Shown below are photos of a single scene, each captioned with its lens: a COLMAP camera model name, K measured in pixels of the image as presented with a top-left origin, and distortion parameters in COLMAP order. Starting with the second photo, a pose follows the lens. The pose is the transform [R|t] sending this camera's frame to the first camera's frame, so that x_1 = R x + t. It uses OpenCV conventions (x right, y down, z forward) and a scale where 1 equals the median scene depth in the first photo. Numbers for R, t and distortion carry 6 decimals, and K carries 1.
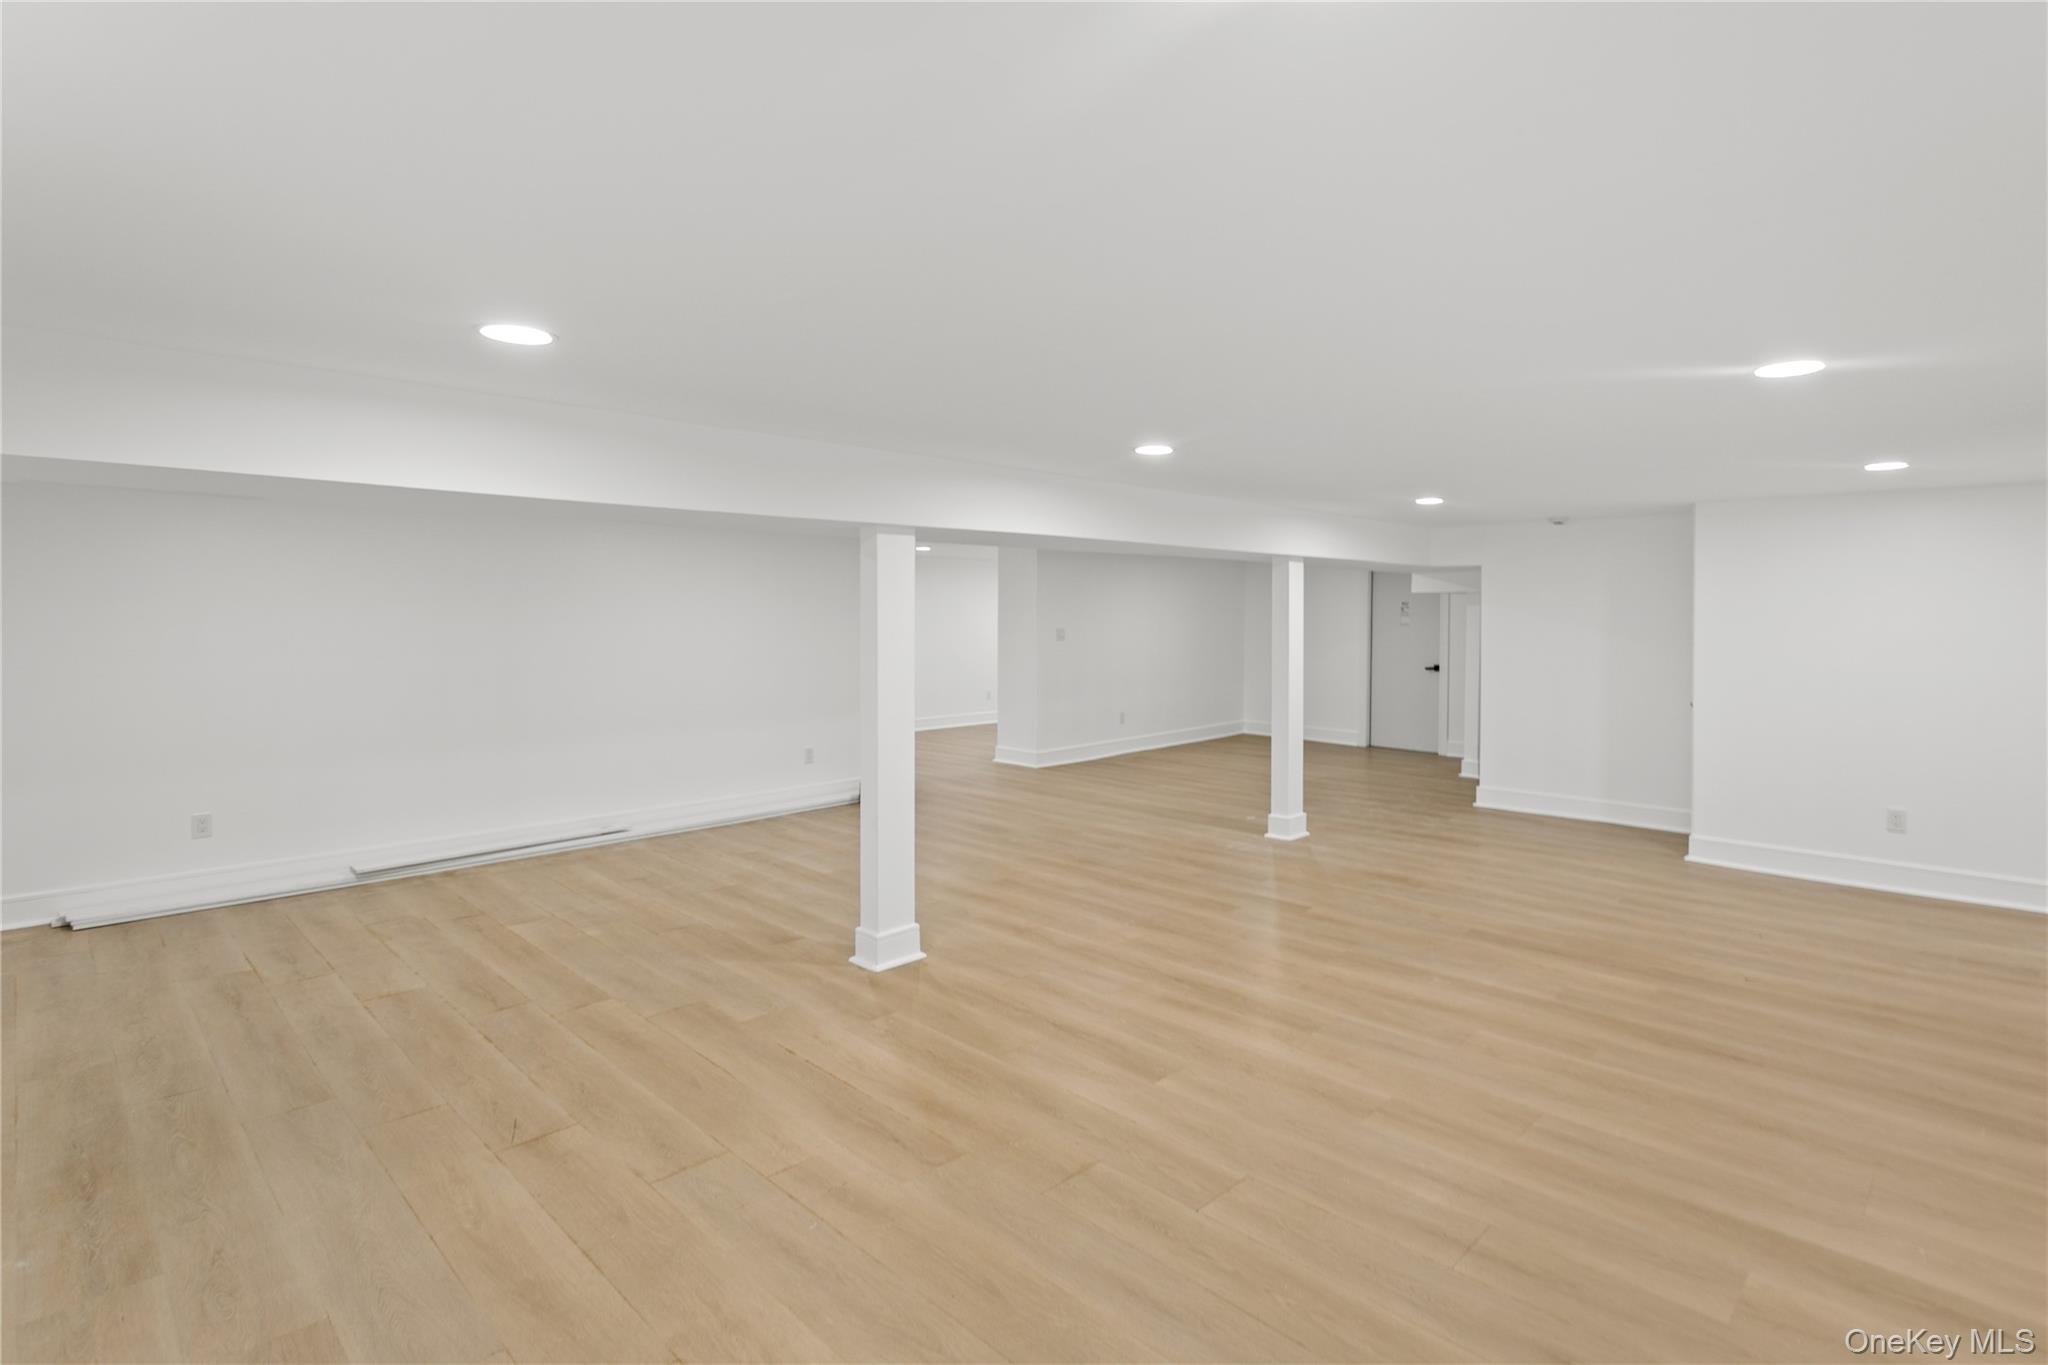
lens RADIAL K [[993.5, 0, 1024.4], [0, 993.5, 628.8], [0, 0, 1]] dist [-0.000809, -0.000091]
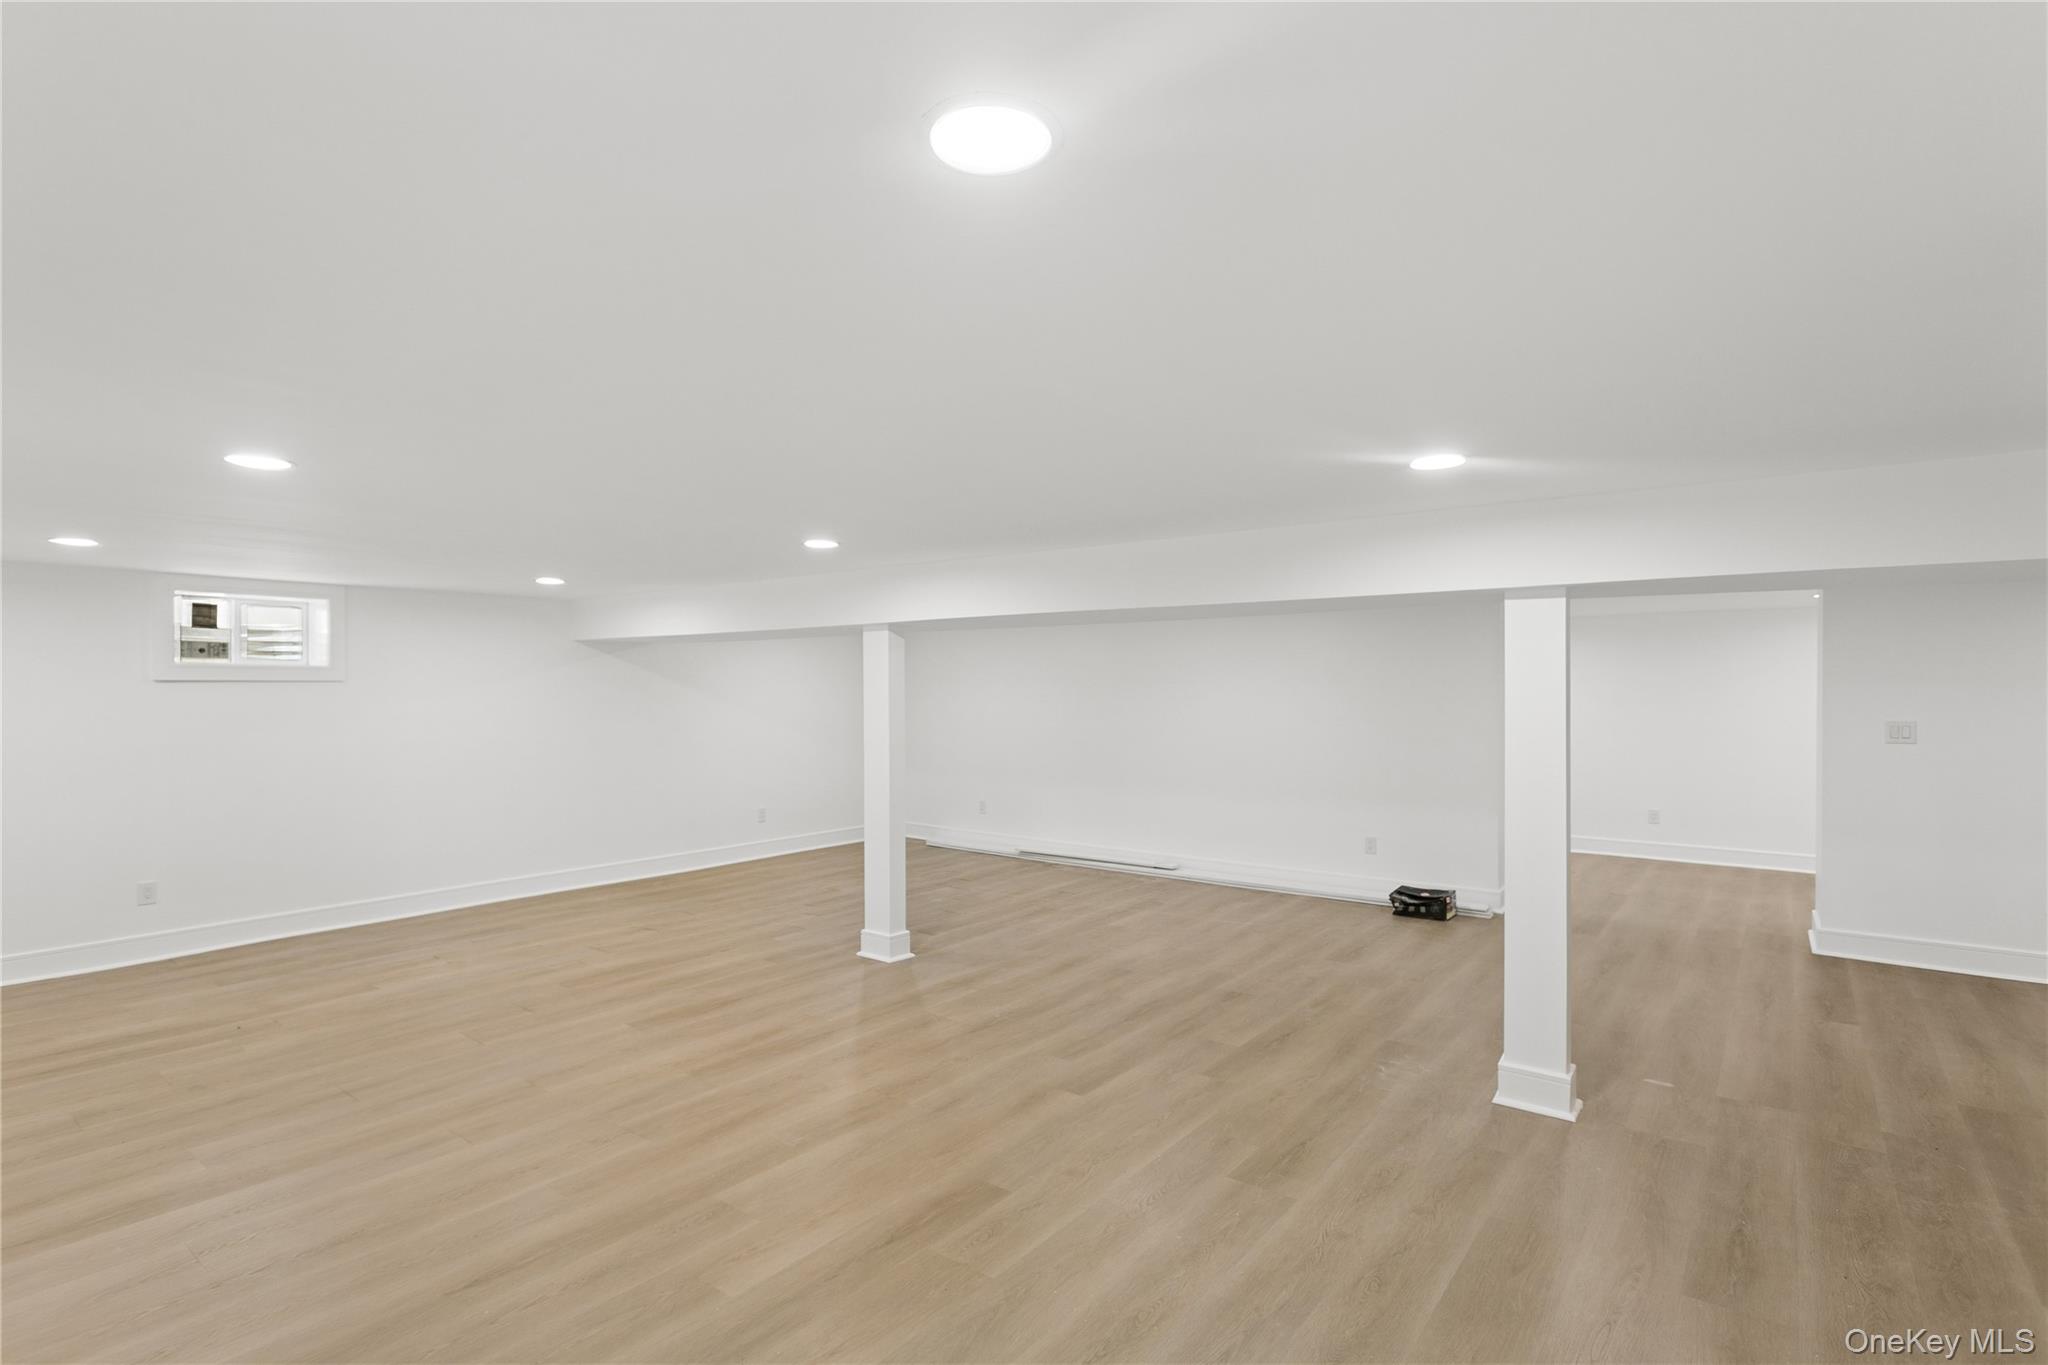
lens RADIAL K [[976.0, 0, 1024.0], [0, 976.0, 682.5], [0, 0, 1]] dist [0.000381, 0.000196]
pose [[0.139838, -0.006629, -0.990152, 0.978021], [-0.020290, 0.999748, -0.009559, -0.014380], [0.989966, 0.021426, 0.139669, 0.840209]]
